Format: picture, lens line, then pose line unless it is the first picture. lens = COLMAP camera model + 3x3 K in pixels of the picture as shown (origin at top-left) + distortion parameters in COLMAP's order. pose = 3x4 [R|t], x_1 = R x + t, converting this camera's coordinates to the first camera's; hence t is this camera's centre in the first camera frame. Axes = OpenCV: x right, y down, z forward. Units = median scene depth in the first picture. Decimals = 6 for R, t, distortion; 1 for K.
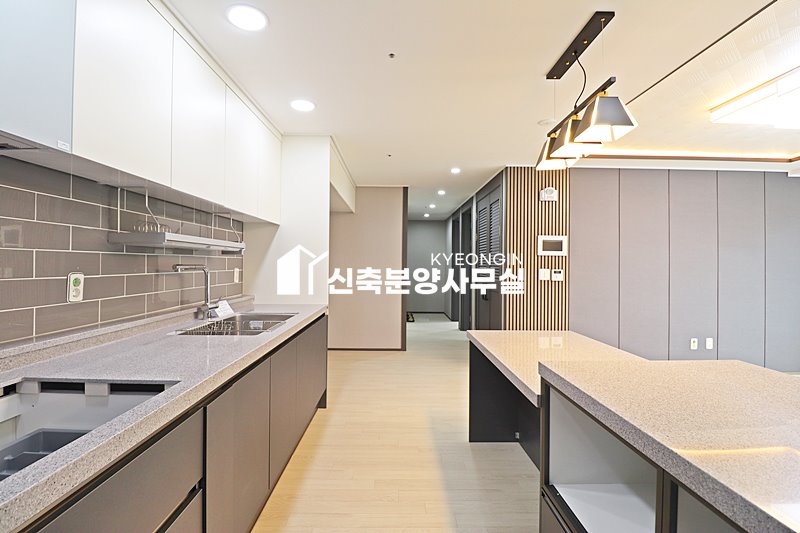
lens RADIAL K [[368.8, 0, 398.1], [0, 368.8, 262.7], [0, 0, 1]] dist [-0.003413, -0.012488]
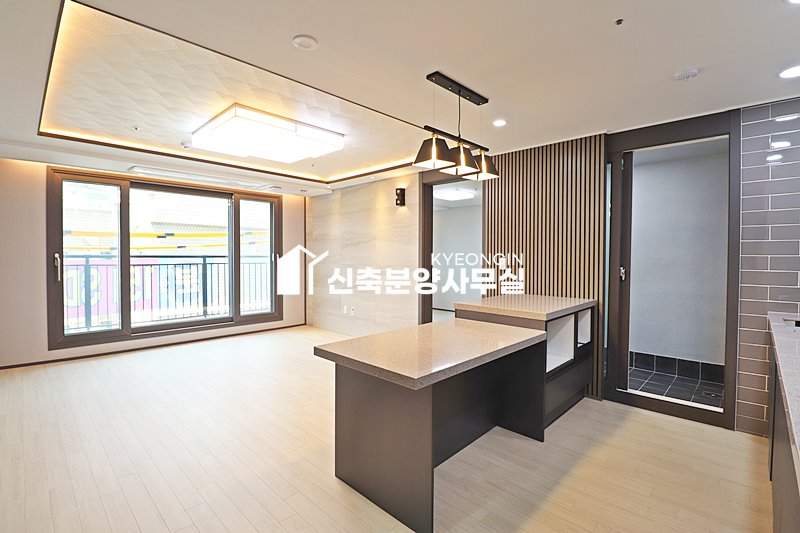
lens RADIAL K [[368.8, 0, 398.1], [0, 368.8, 262.7], [0, 0, 1]] dist [-0.003413, -0.012488]
pose [[-0.709727, -0.024616, 0.704046, -0.122881], [-0.012965, 0.999676, 0.021882, -0.004604], [-0.704357, 0.006402, -0.709817, 0.941136]]
